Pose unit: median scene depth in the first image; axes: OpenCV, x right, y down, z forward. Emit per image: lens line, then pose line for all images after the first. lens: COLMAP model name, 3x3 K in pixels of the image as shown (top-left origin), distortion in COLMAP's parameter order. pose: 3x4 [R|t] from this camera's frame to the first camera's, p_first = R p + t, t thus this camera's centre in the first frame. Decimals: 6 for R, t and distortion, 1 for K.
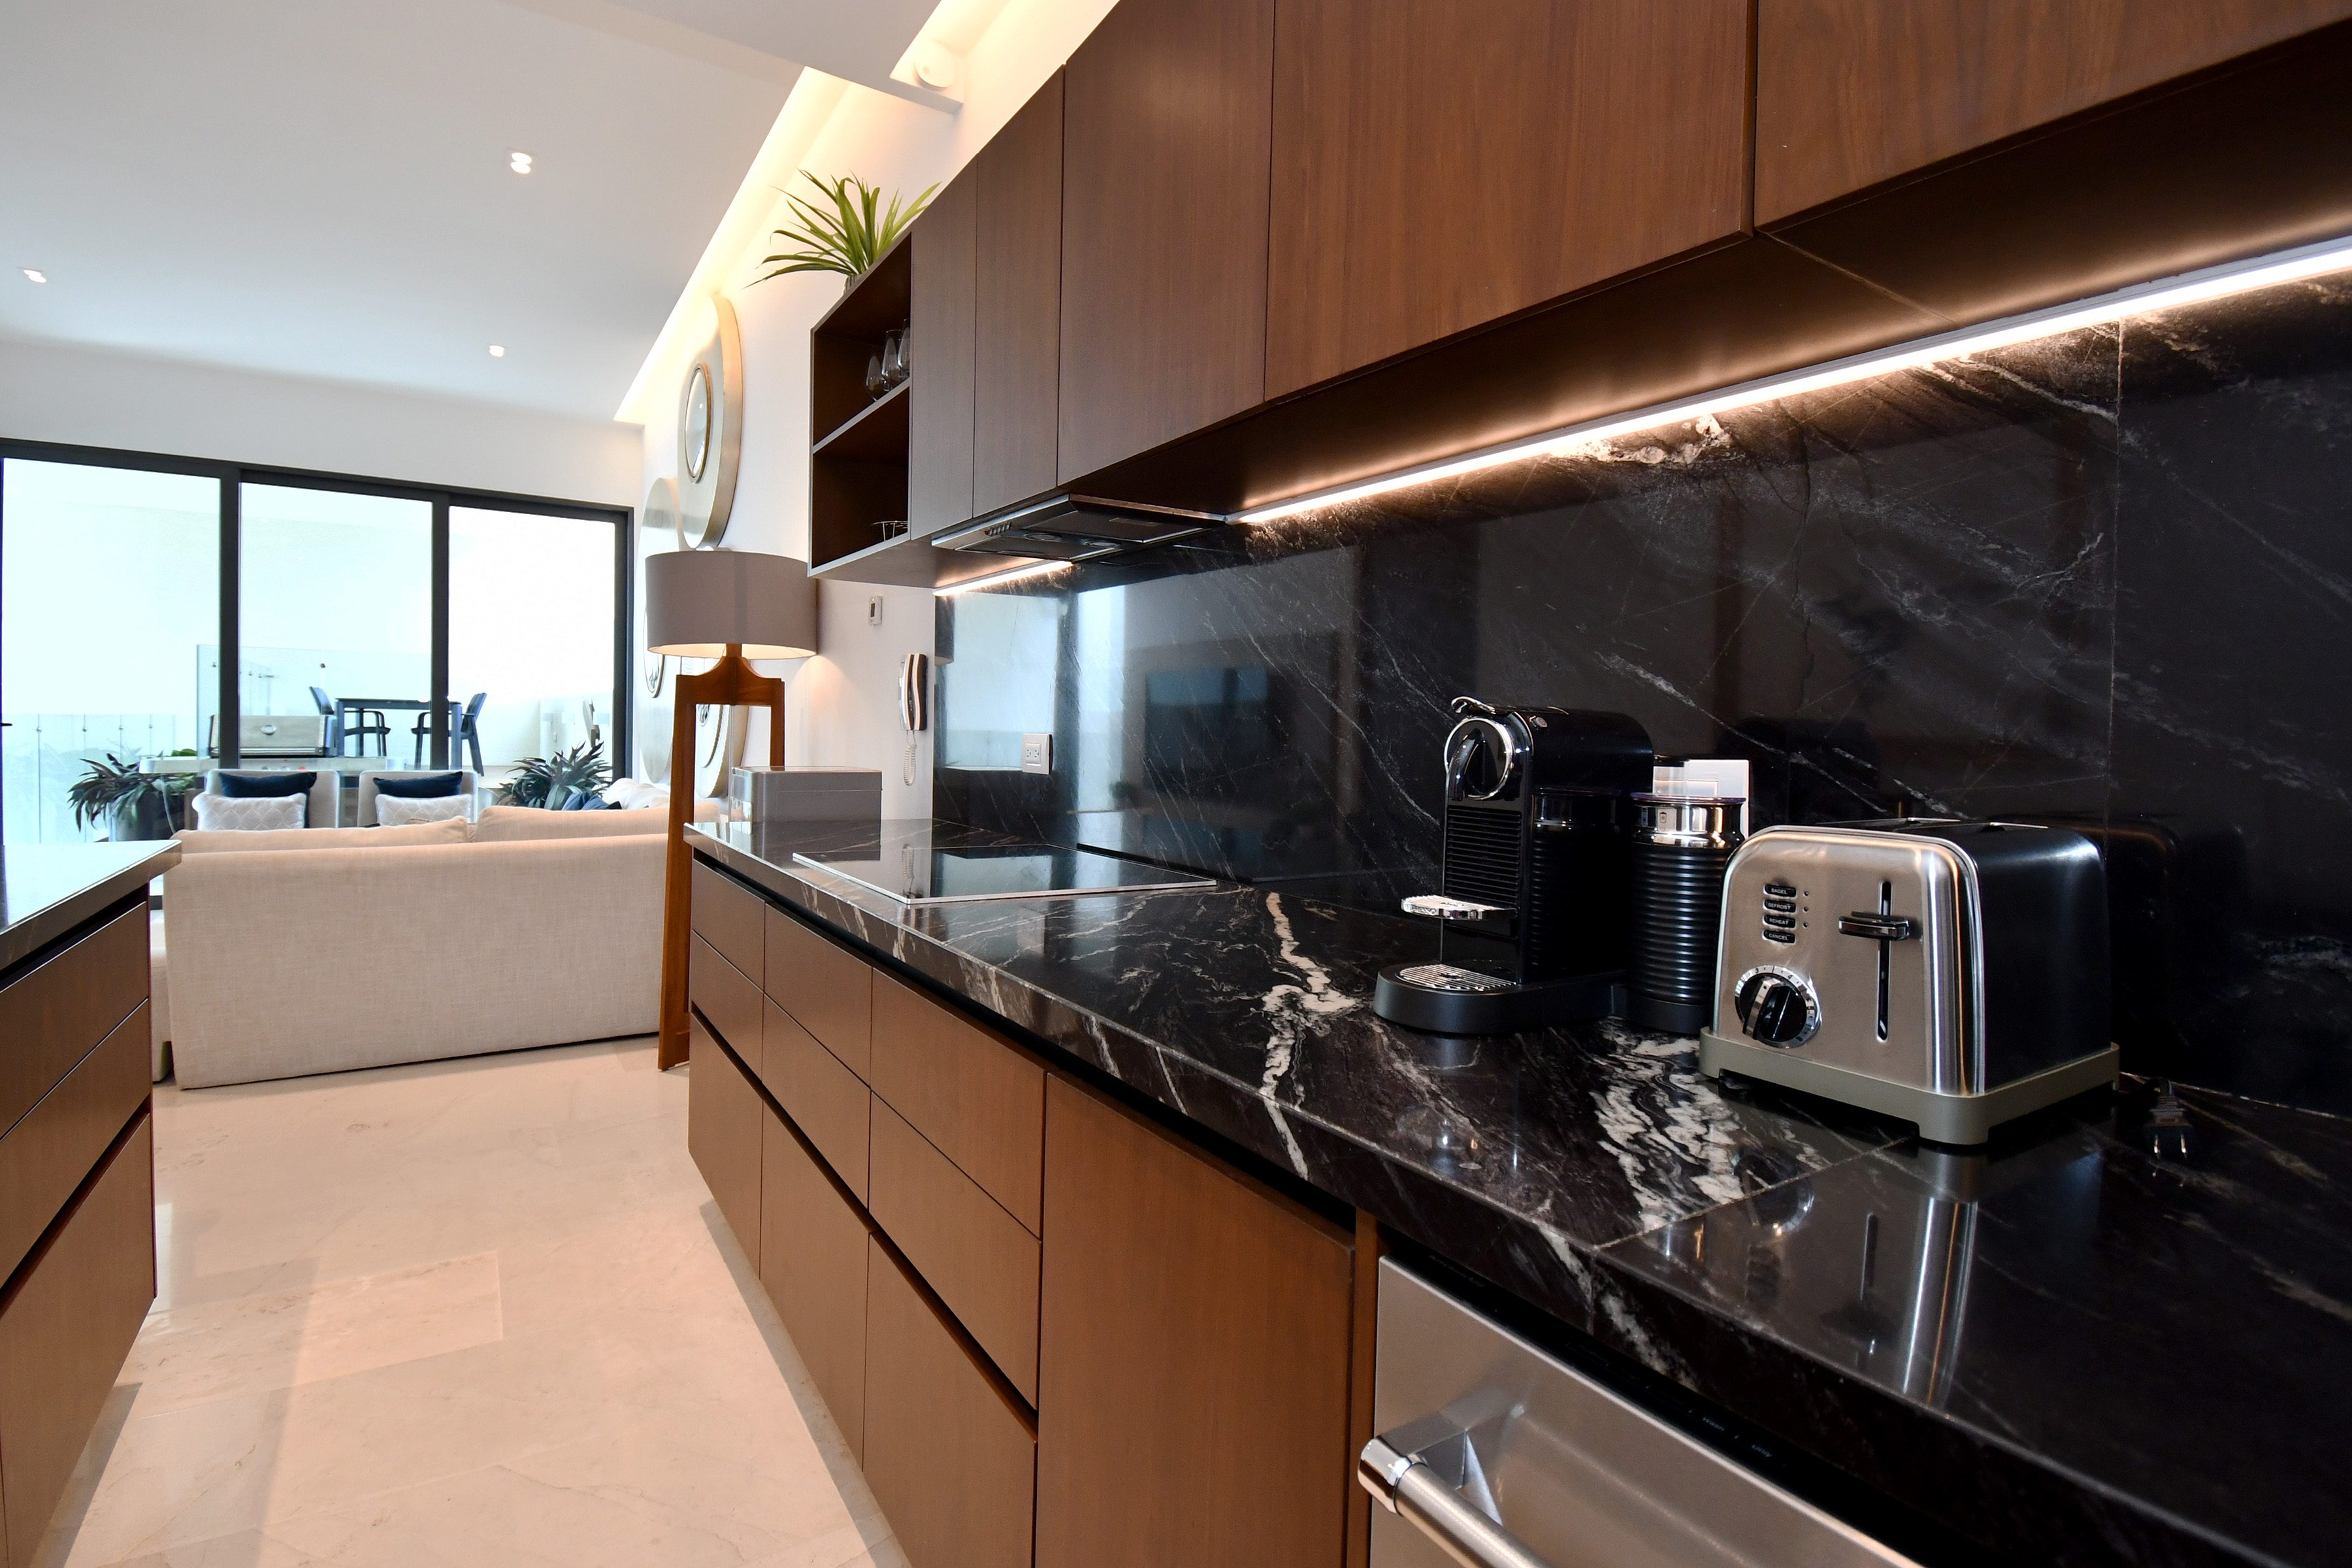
lens RADIAL K [[1113.1, 0, 1179.5], [0, 1113.1, 750.5], [0, 0, 1]] dist [0.001562, -0.020088]
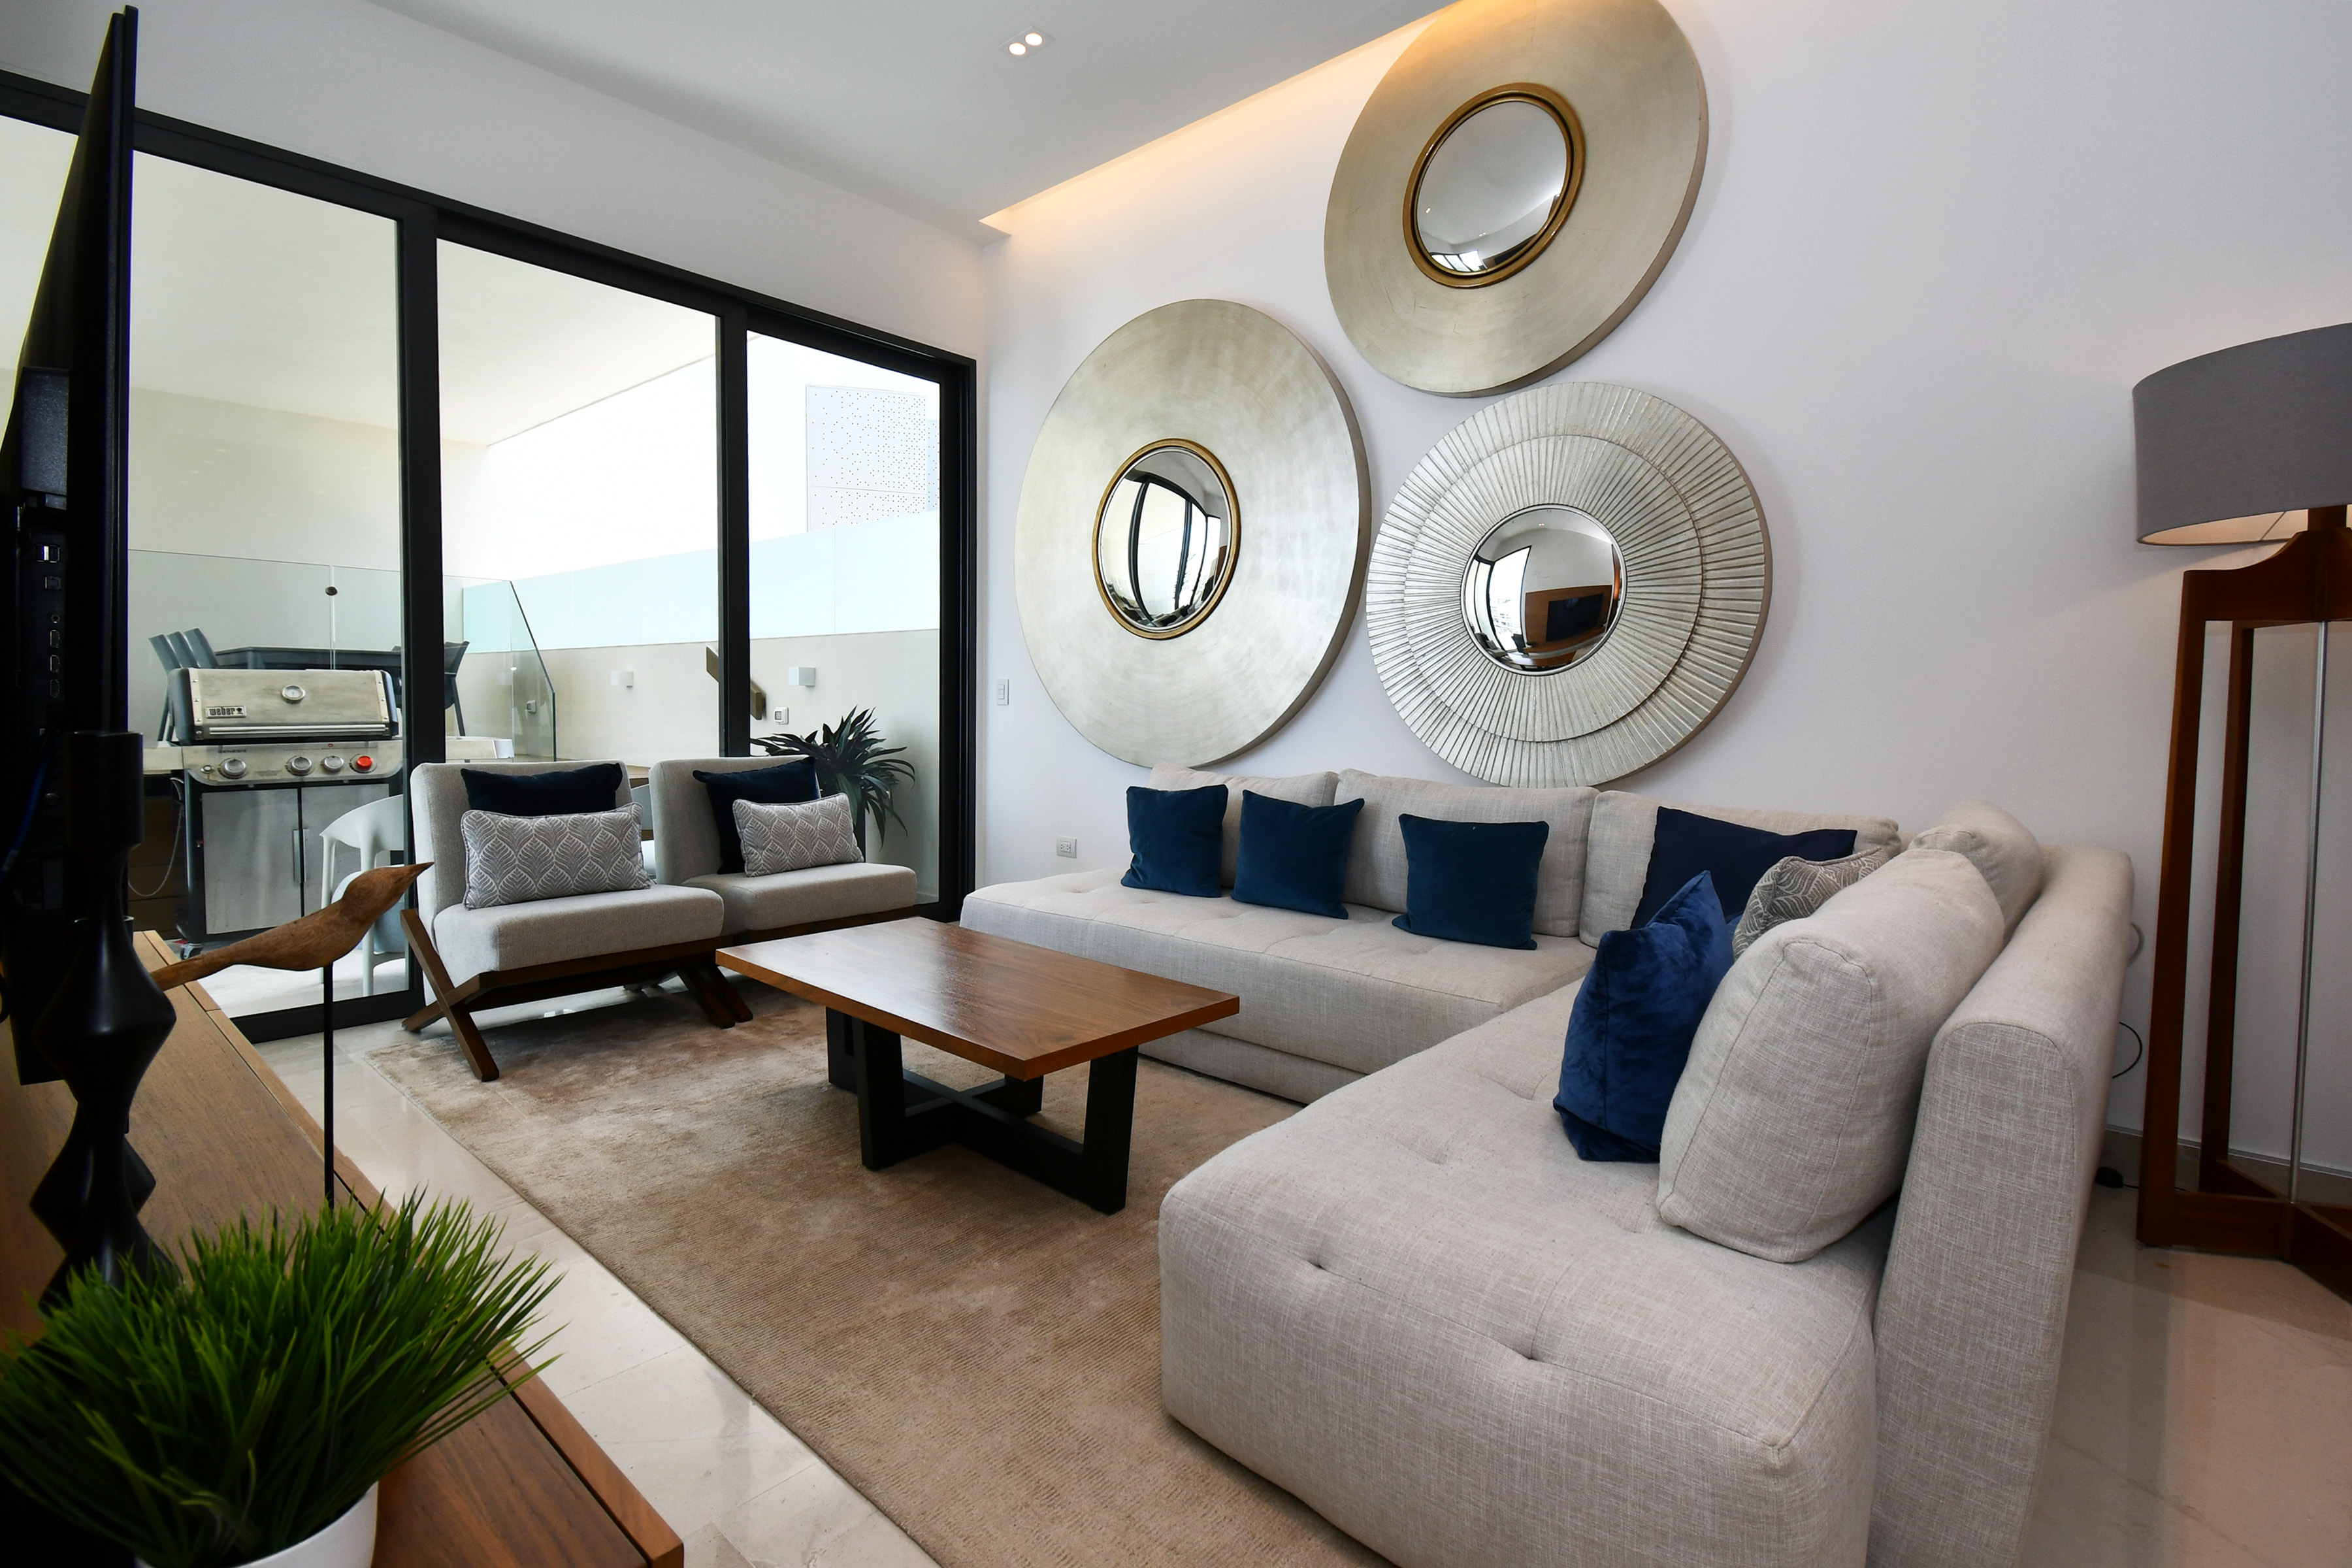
lens RADIAL K [[1112.7, 0, 1168.1], [0, 1112.7, 726.0], [0, 0, 1]] dist [0.018377, -0.000399]
pose [[0.966192, -0.015152, 0.257377, -1.375702], [0.013004, 0.999865, 0.010045, -0.004299], [-0.257495, -0.006358, 0.966259, 0.781593]]
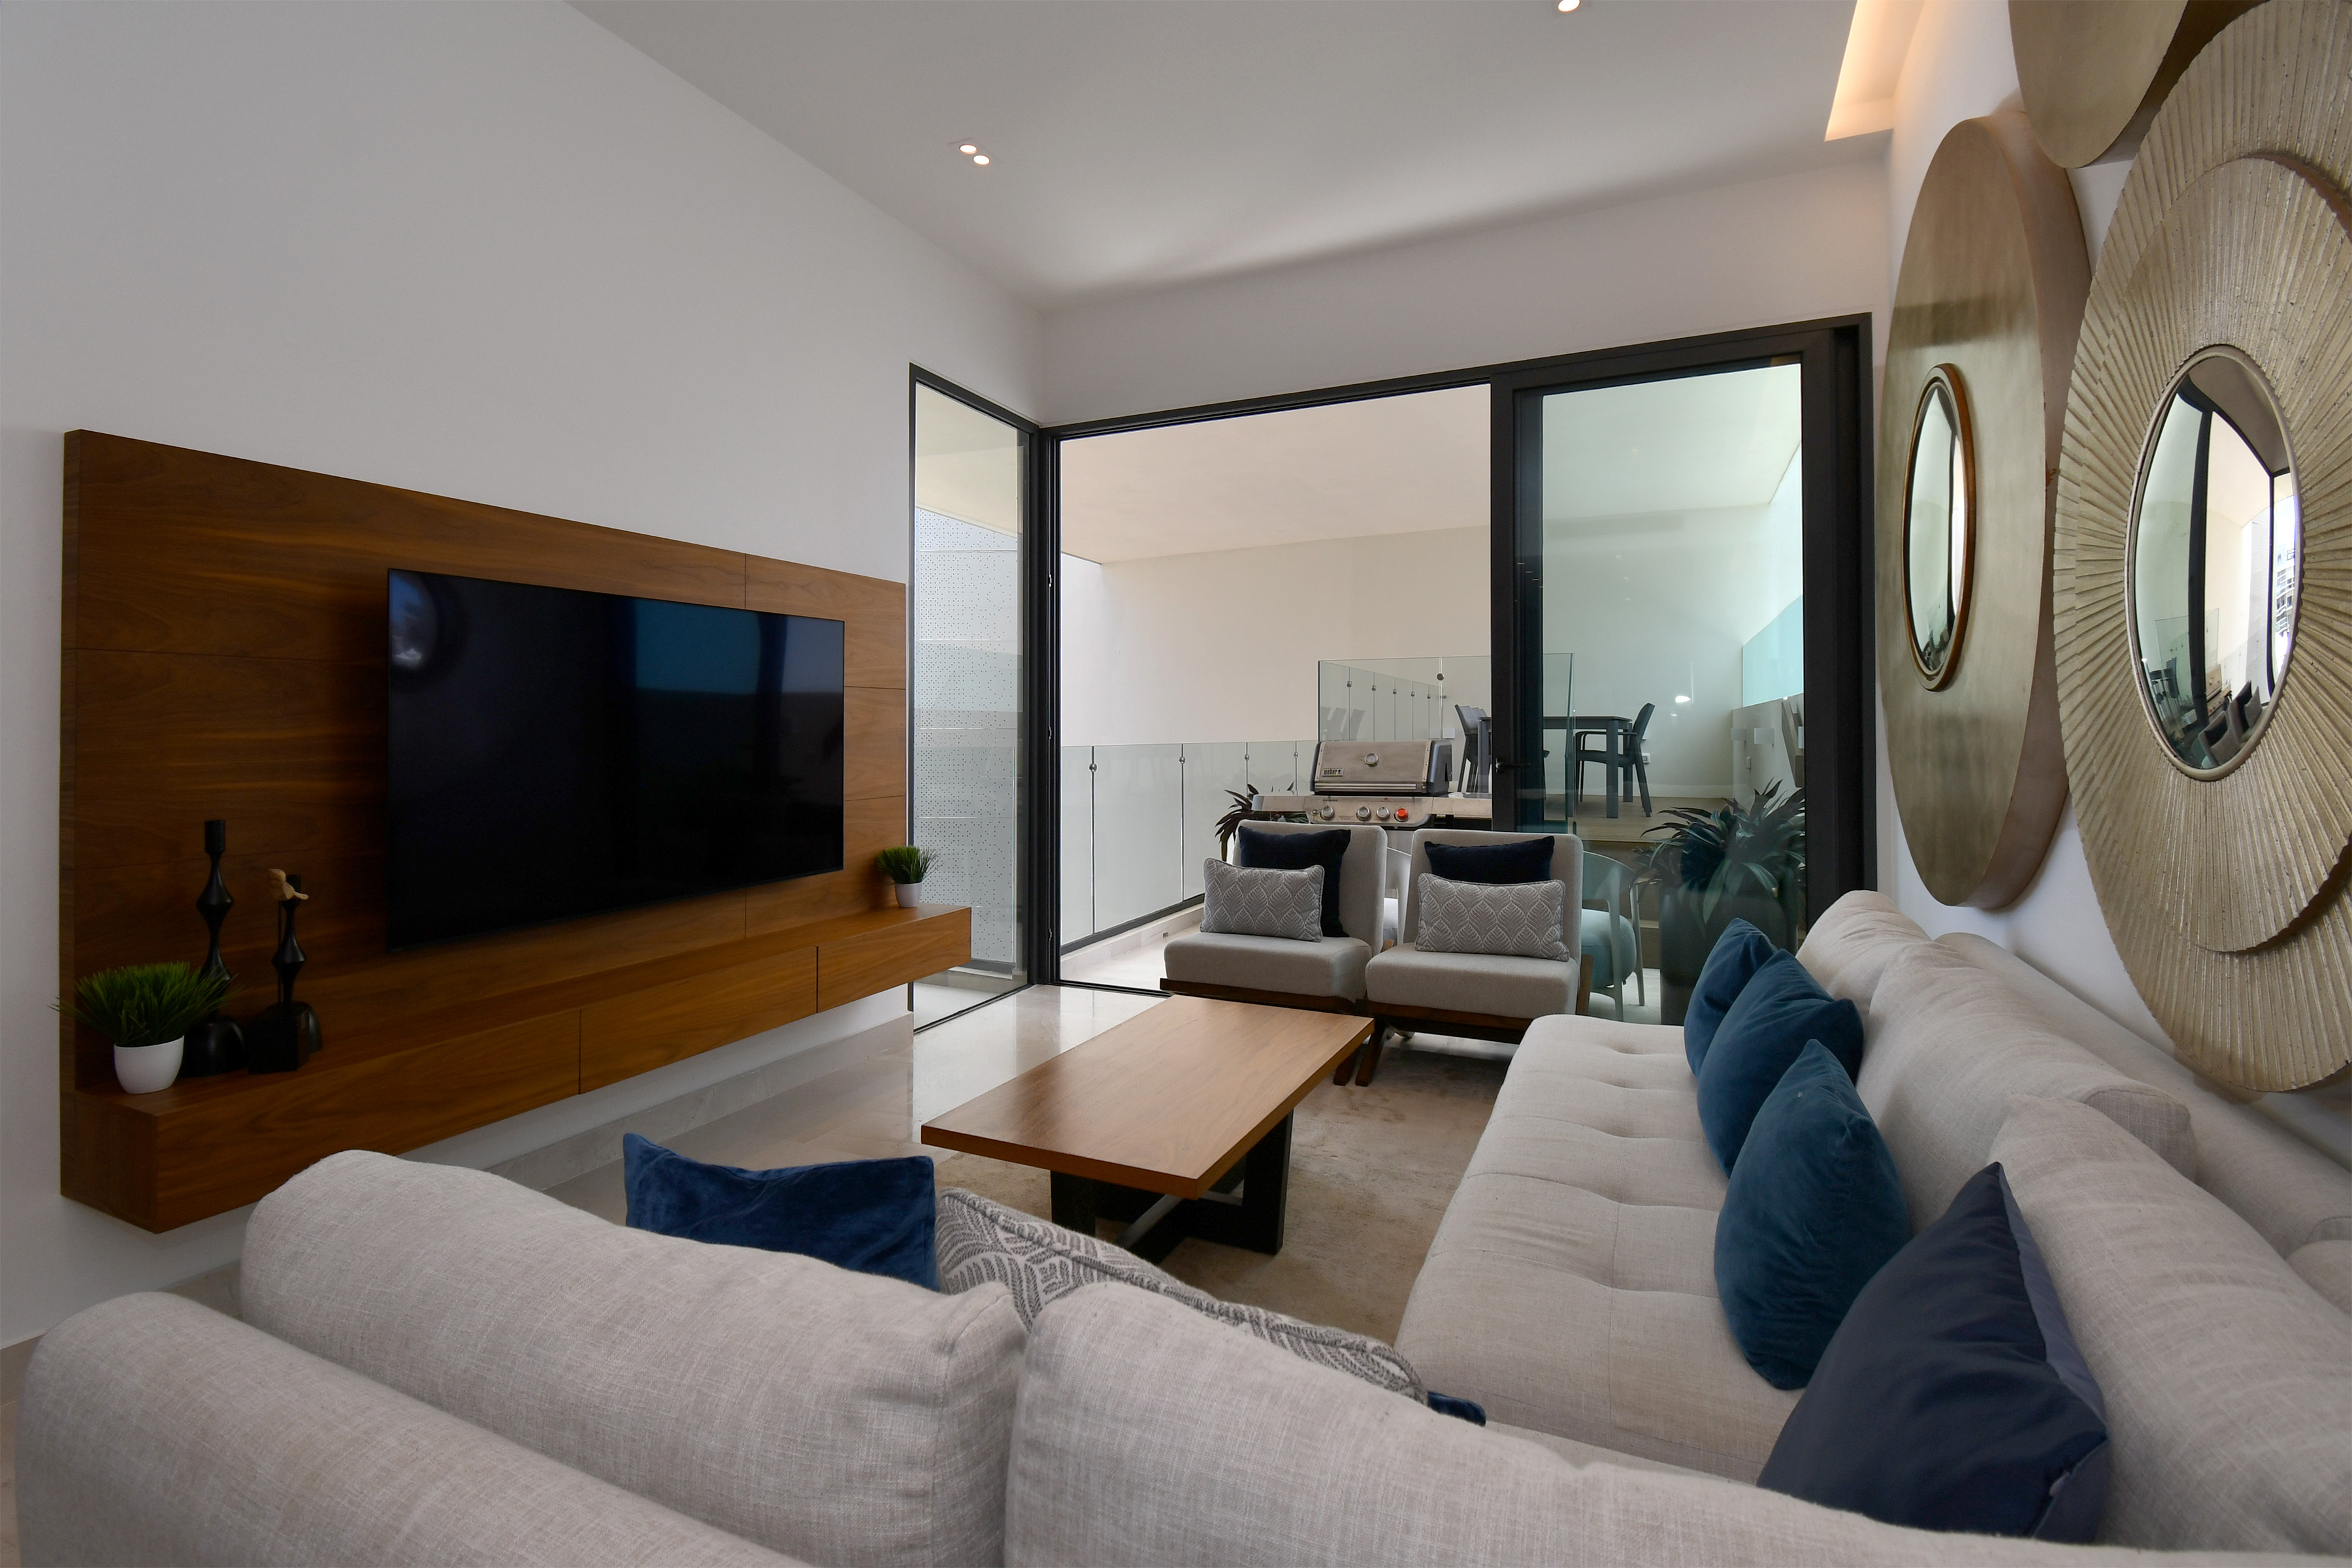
lens RADIAL K [[1112.7, 0, 1168.1], [0, 1112.7, 726.0], [0, 0, 1]] dist [0.018377, -0.000399]
pose [[0.533561, -0.024710, -0.845401, -0.593194], [-0.004794, 0.999469, -0.032238, -0.042245], [0.845748, 0.021254, 0.533159, 1.173777]]
